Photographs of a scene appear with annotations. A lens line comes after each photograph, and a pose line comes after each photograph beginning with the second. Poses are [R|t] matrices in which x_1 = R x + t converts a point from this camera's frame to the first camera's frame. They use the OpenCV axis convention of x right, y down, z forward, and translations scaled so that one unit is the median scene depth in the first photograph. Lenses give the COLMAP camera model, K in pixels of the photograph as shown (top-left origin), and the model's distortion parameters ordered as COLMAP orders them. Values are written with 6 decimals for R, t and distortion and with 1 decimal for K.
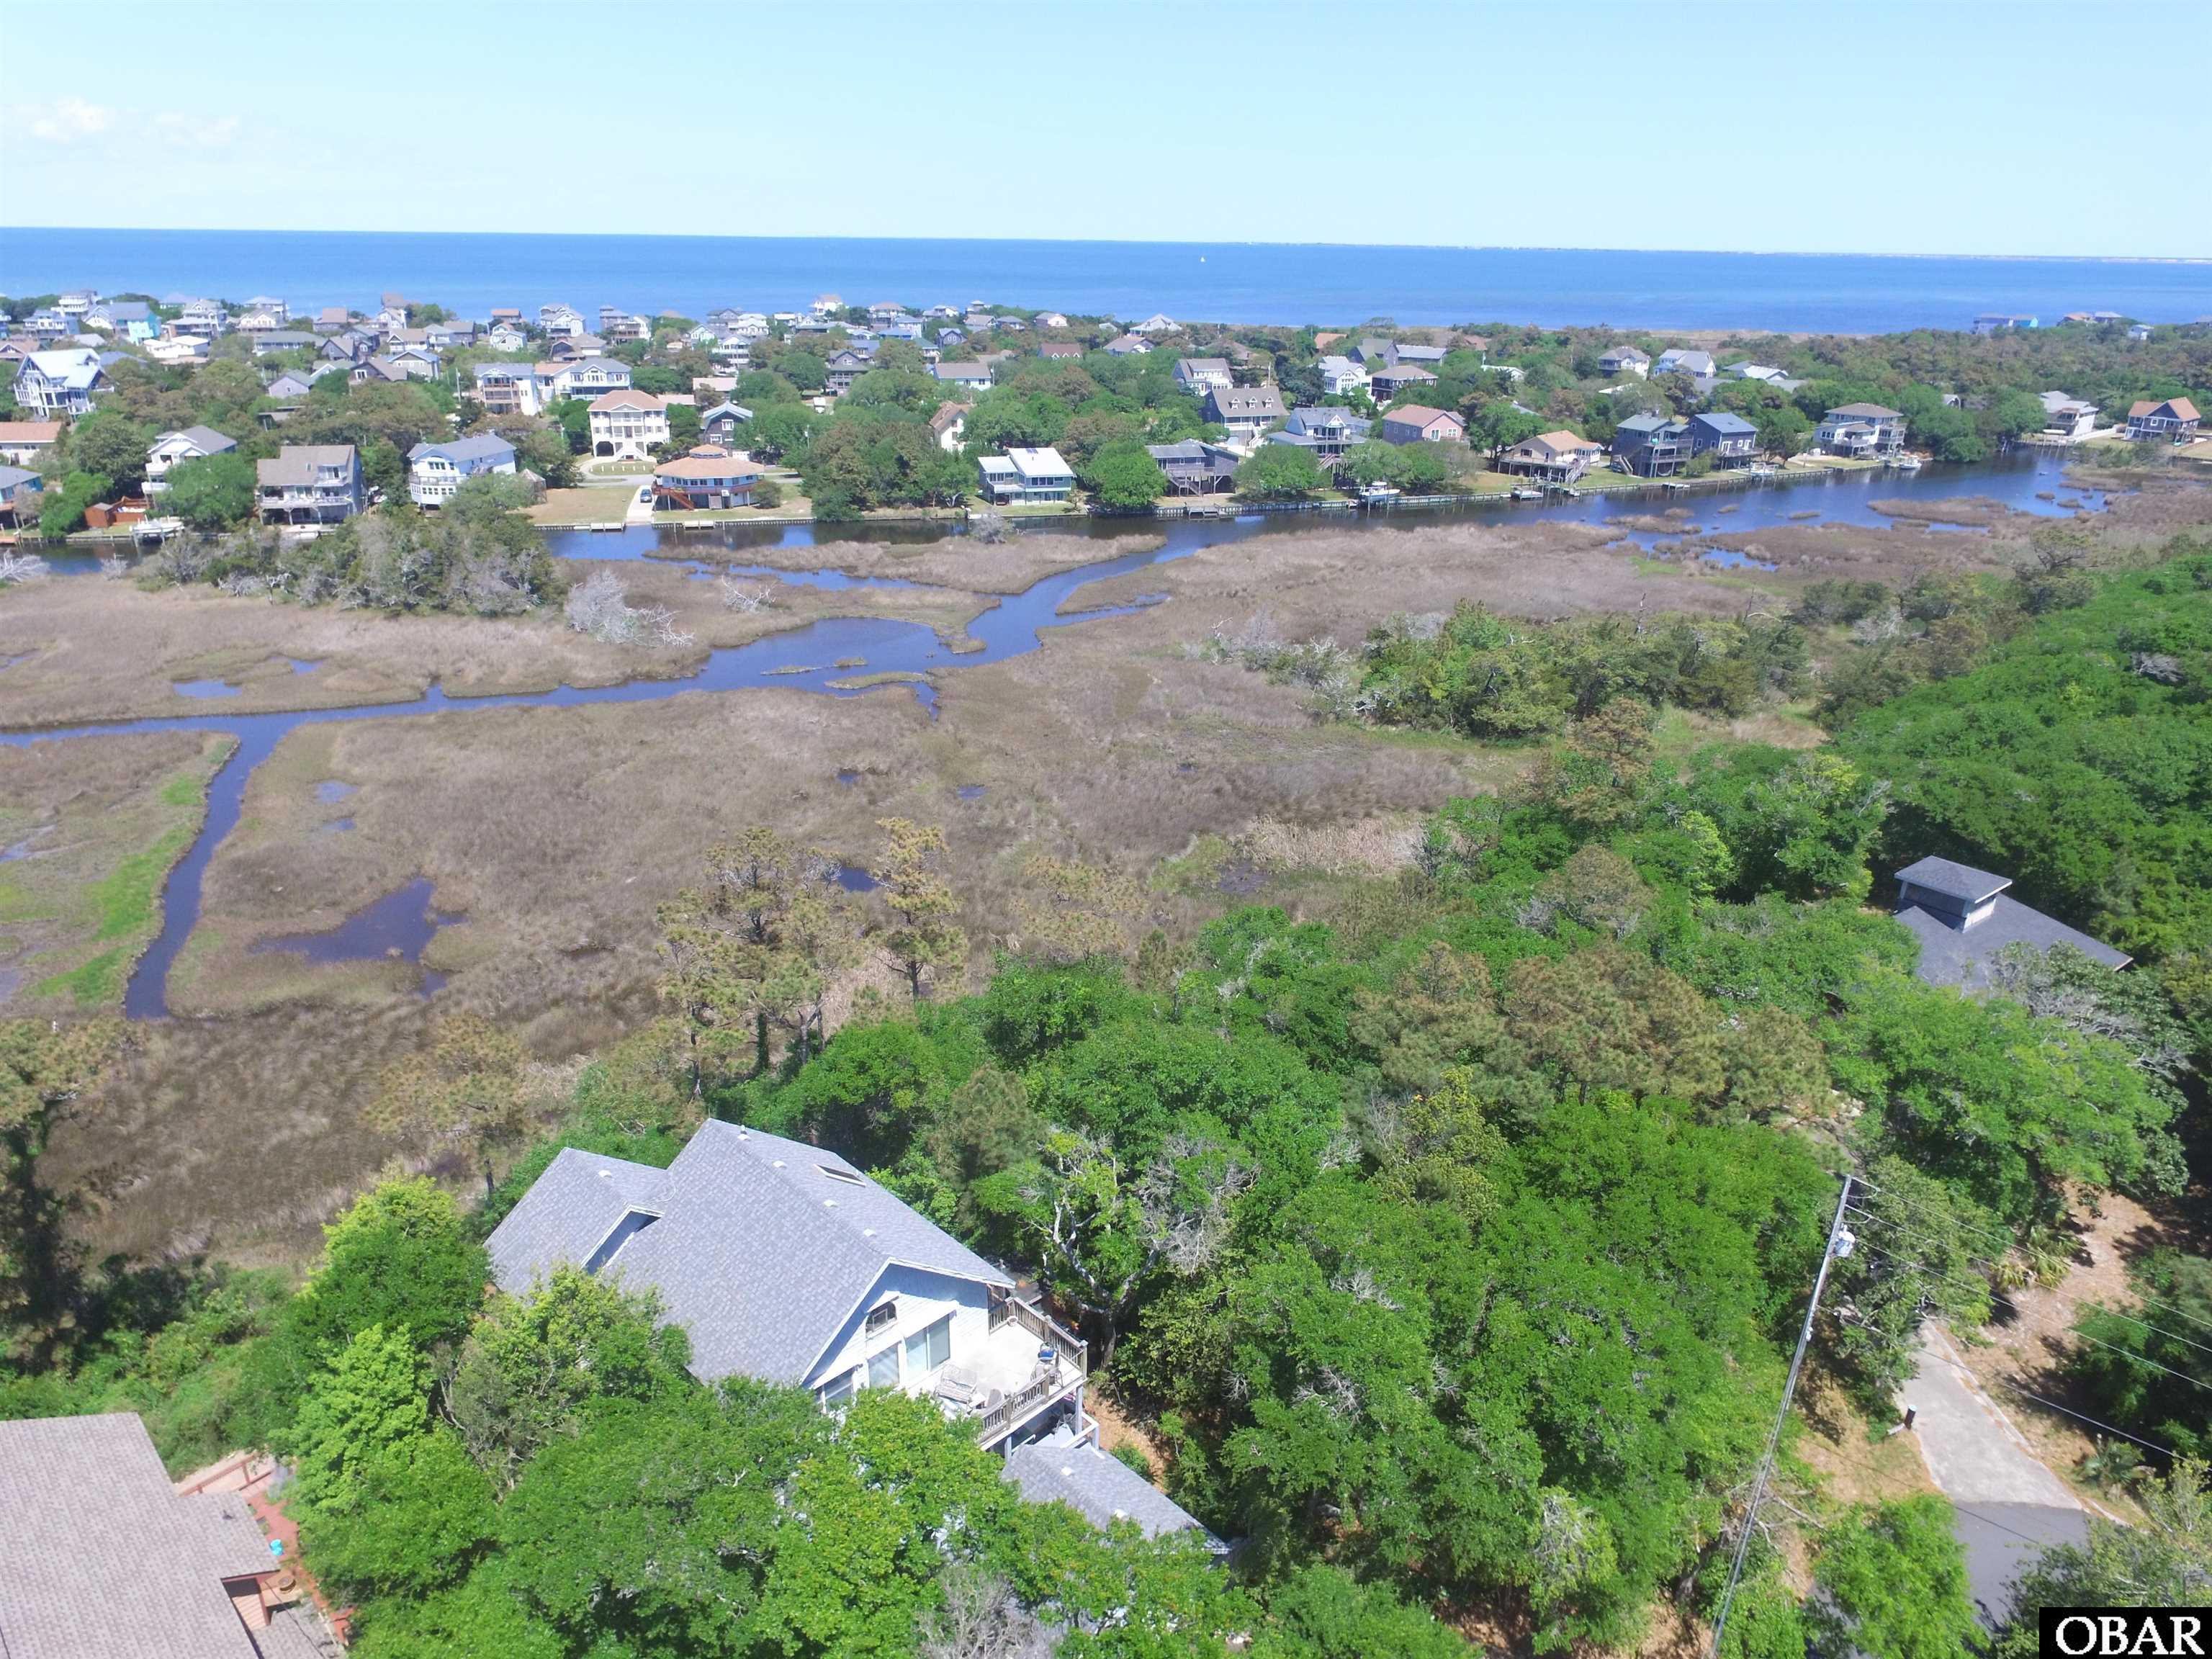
lens RADIAL K [[1483.2, 0, 1106.0], [0, 1483.2, 829.5], [0, 0, 1]] dist [-0.002498, -0.003661]
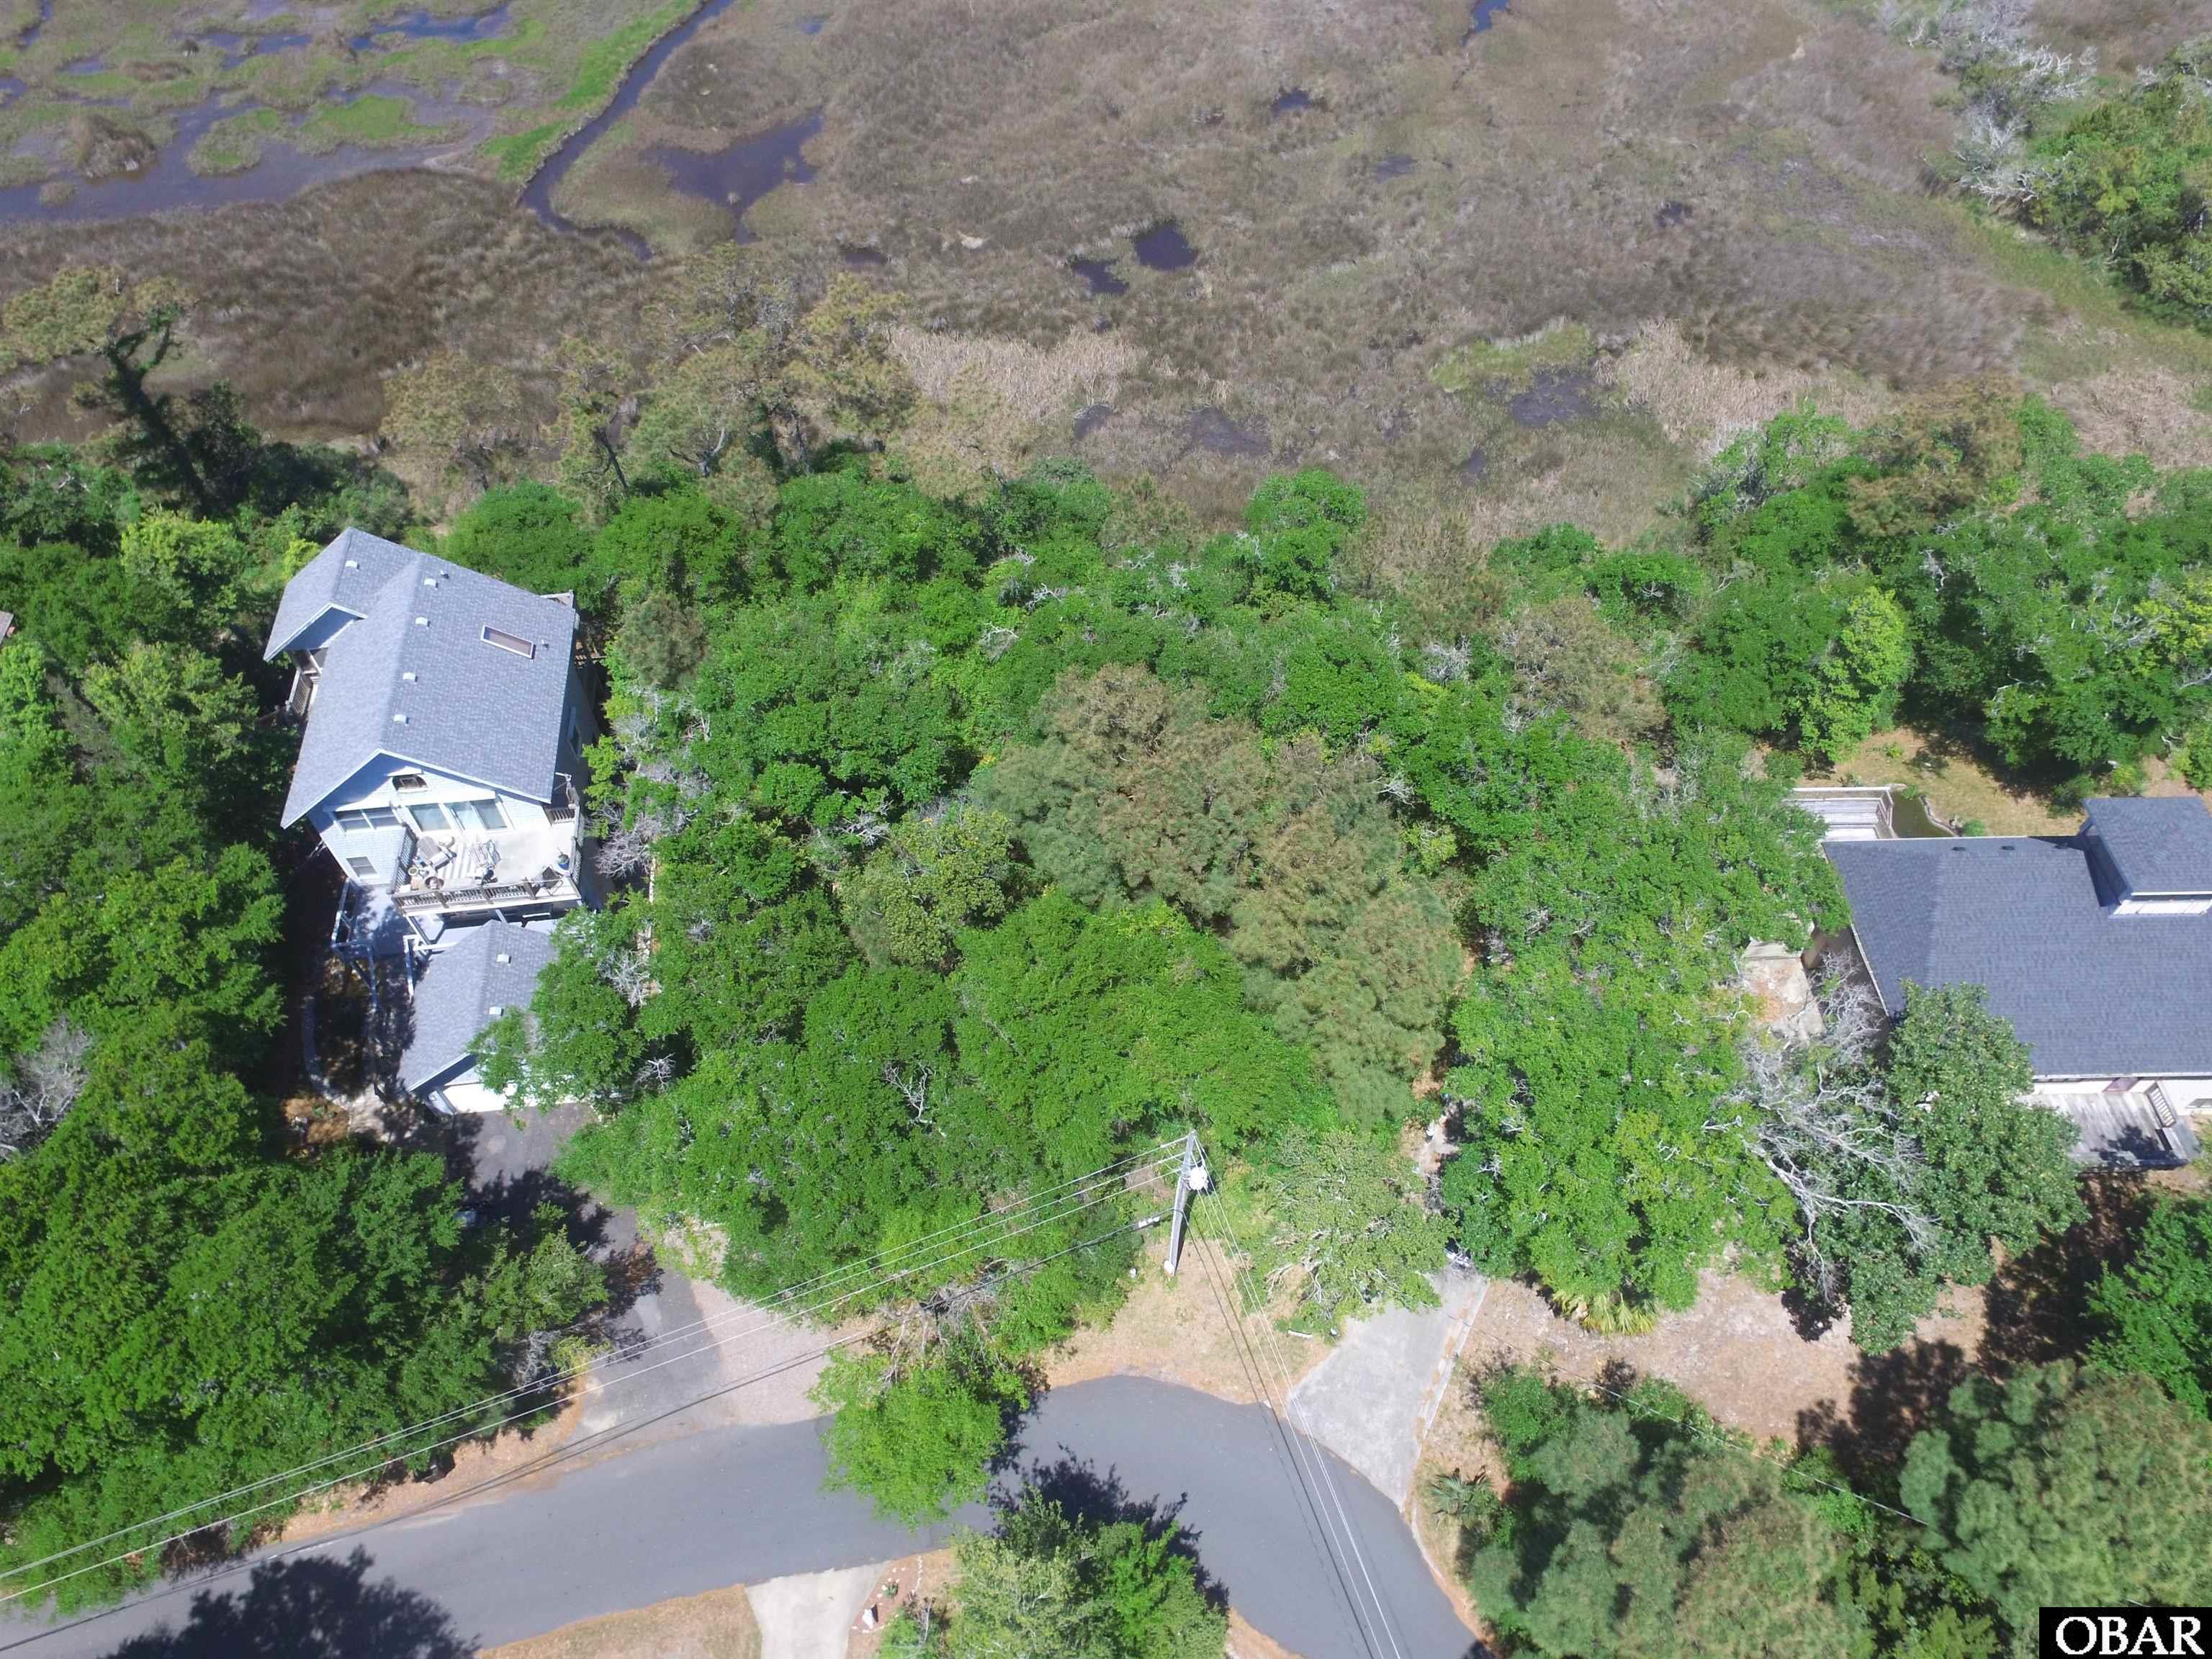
lens RADIAL K [[1483.2, 0, 1106.0], [0, 1483.2, 829.5], [0, 0, 1]] dist [-0.002498, -0.003661]
pose [[0.799721, 0.464992, -0.379776, 0.145789], [-0.211510, 0.810220, 0.546632, -0.078103], [0.561881, -0.356827, 0.746300, 0.077821]]
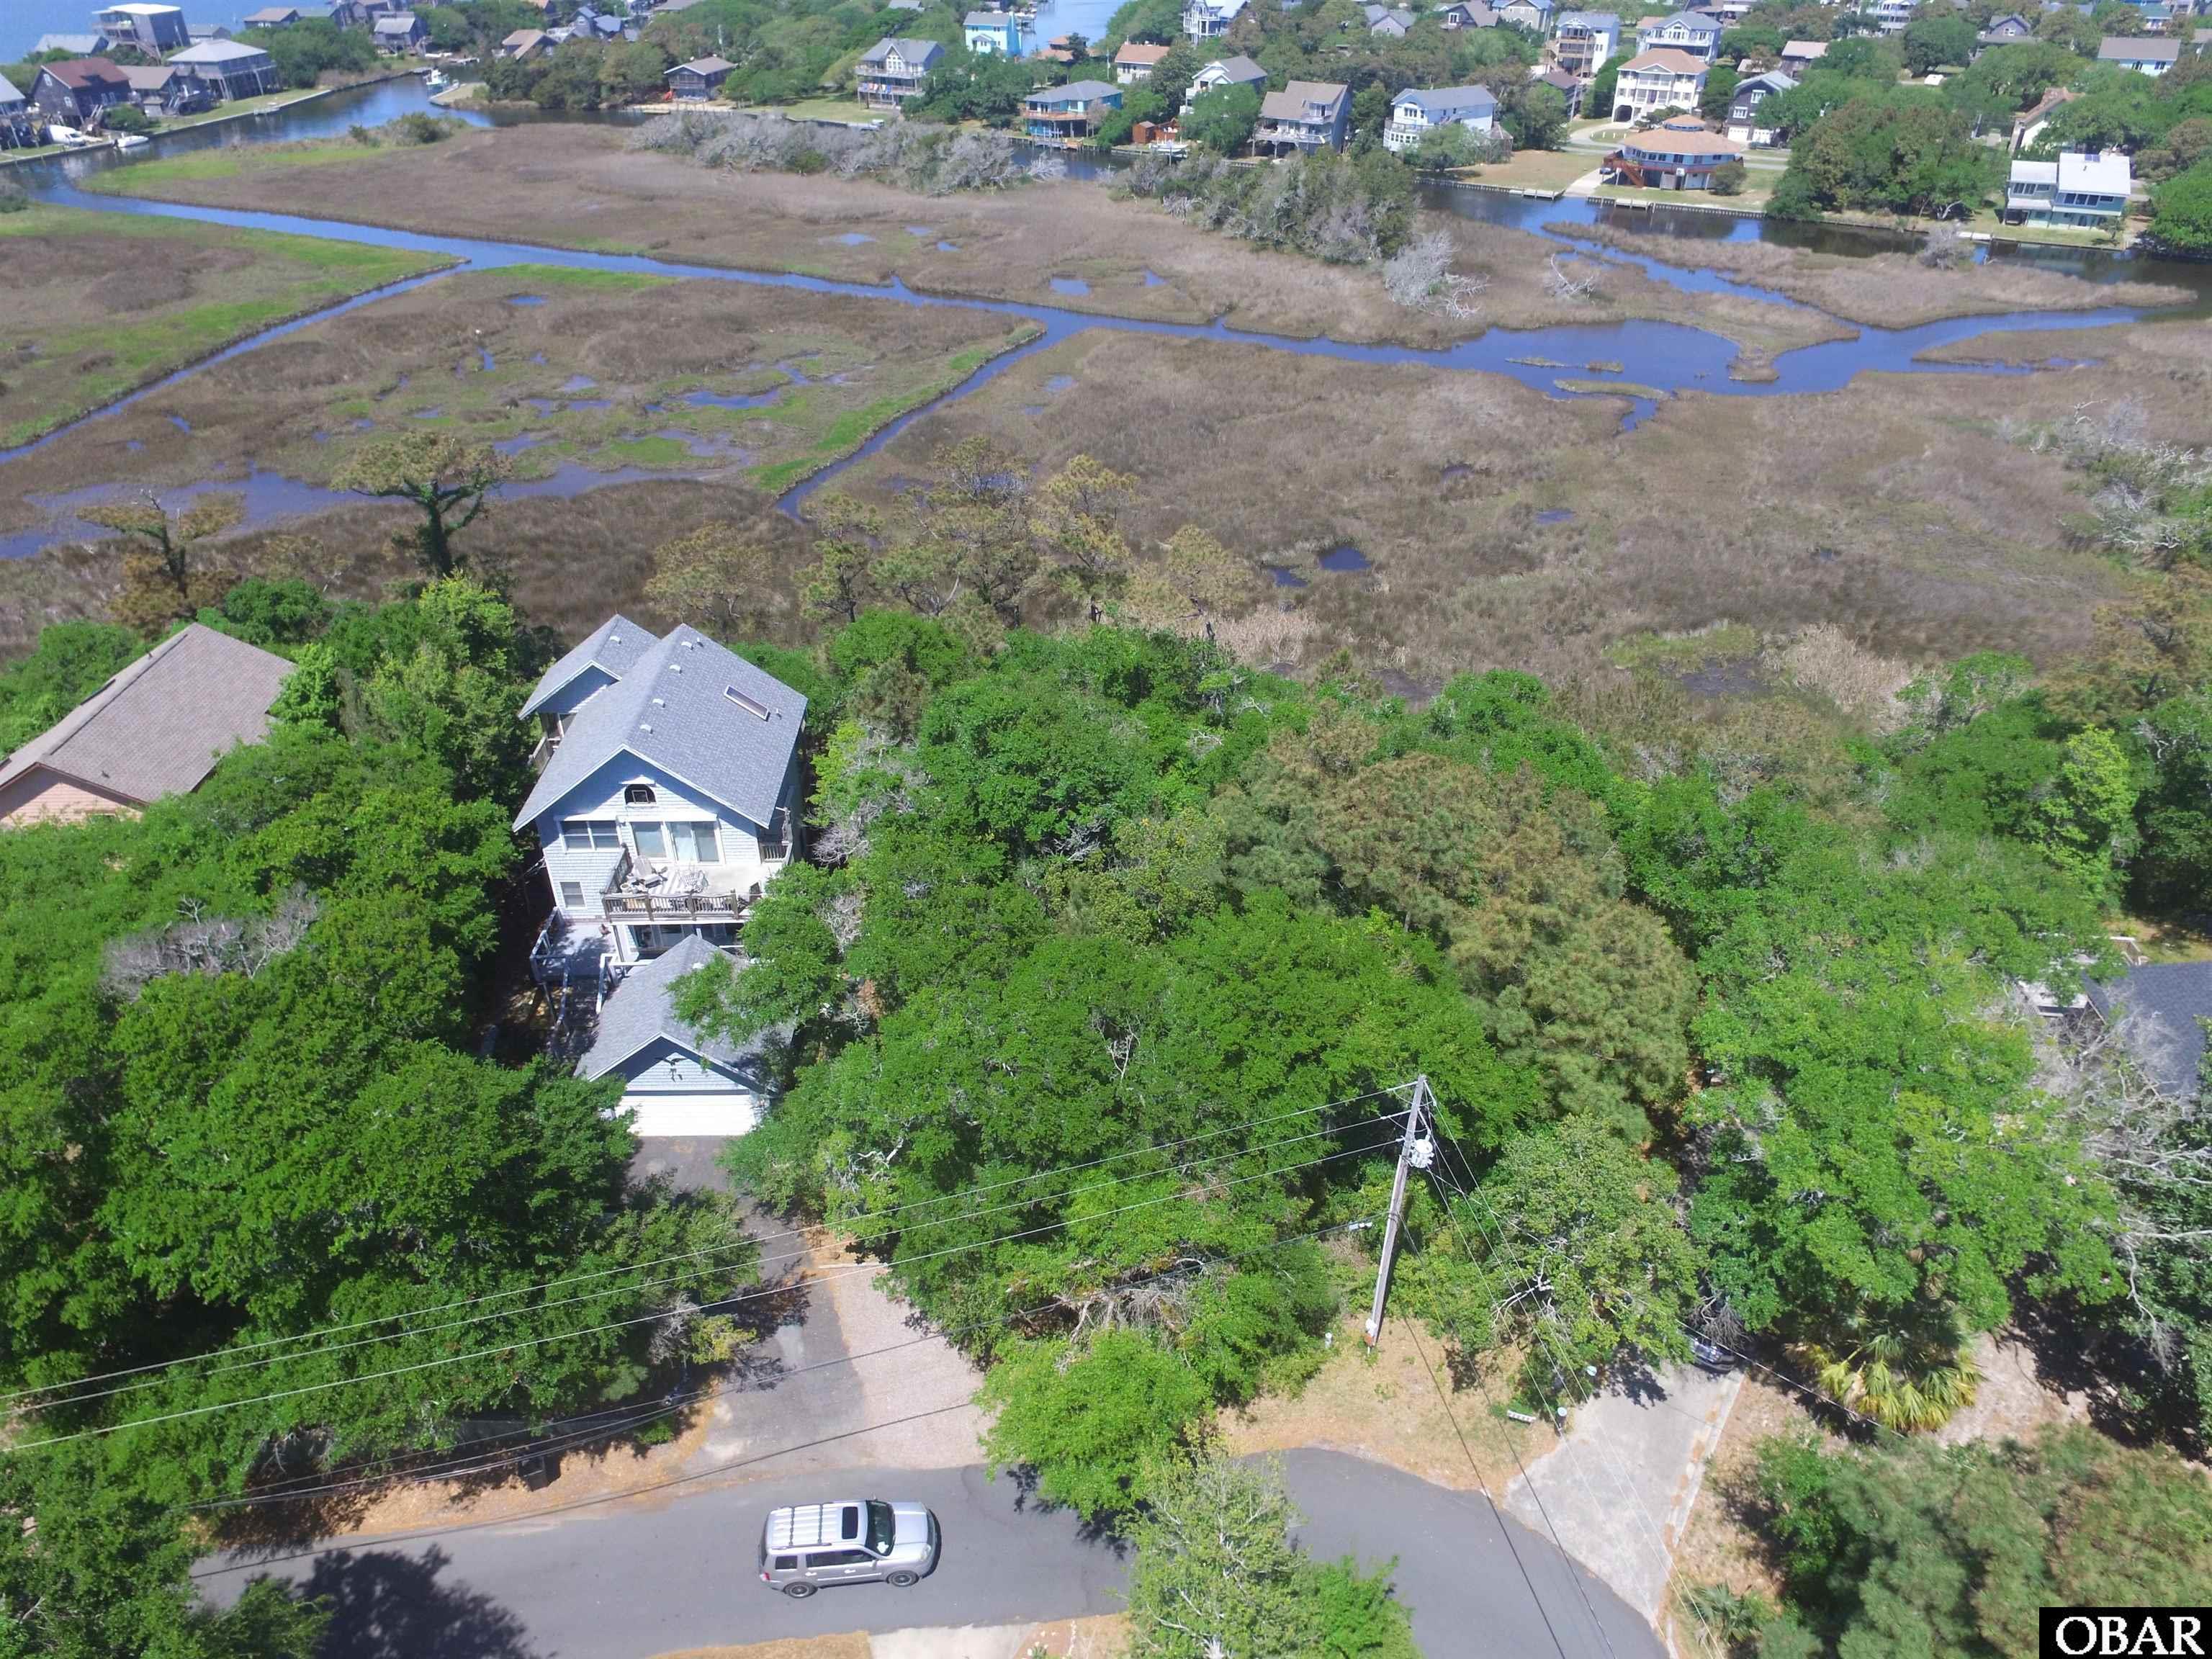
lens RADIAL K [[1489.9, 0, 1108.5], [0, 1489.9, 819.6], [0, 0, 1]] dist [-0.018603, 0.024557]
pose [[0.733566, 0.358854, -0.577153, 0.163585], [-0.244975, 0.931761, 0.267972, -0.015377], [0.633931, -0.055188, 0.771418, 0.054333]]
